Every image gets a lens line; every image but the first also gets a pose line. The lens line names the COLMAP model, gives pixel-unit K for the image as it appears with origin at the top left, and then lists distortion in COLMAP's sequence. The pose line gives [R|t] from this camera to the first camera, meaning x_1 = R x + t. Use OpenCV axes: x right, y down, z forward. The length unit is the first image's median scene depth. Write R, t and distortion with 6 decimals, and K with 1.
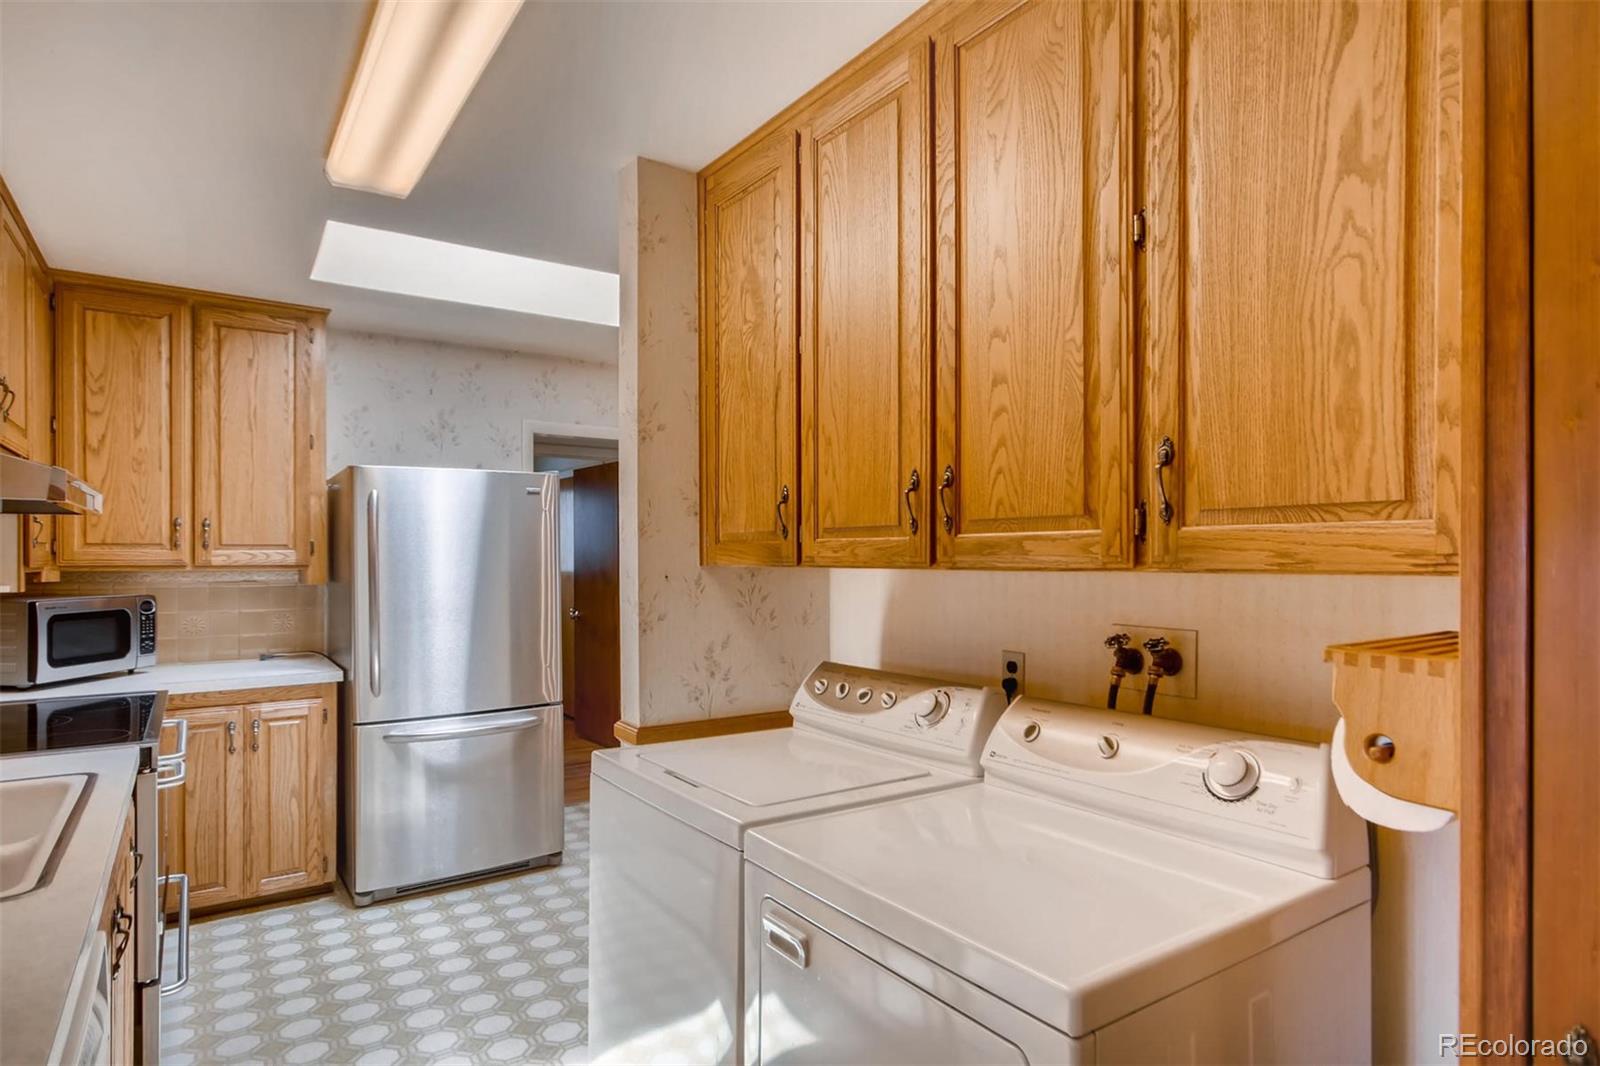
lens RADIAL K [[876.5, 0, 810.3], [0, 876.5, 542.0], [0, 0, 1]] dist [-0.001431, 0.009709]
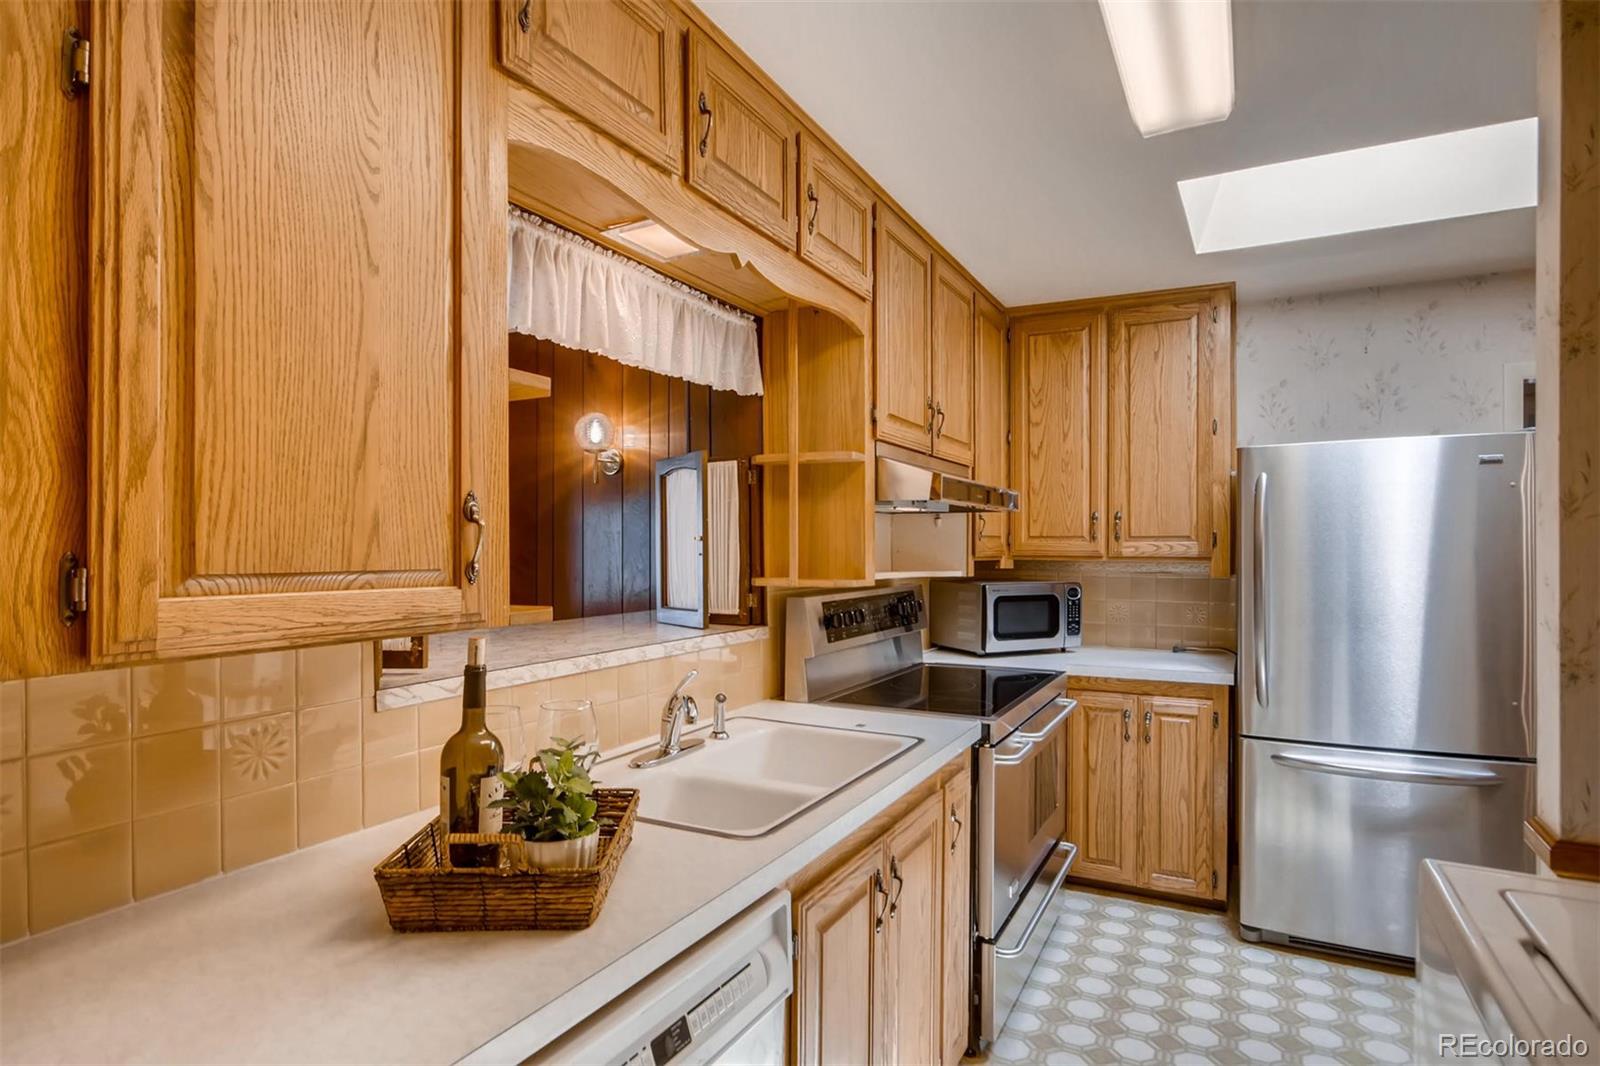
lens RADIAL K [[876.5, 0, 797.0], [0, 876.5, 544.7], [0, 0, 1]] dist [-0.001431, 0.009709]
pose [[0.475302, 0.000969, -0.879822, 0.054577], [0.010630, 0.999920, 0.006844, 0.001529], [0.879759, -0.012605, 0.475254, 0.172759]]
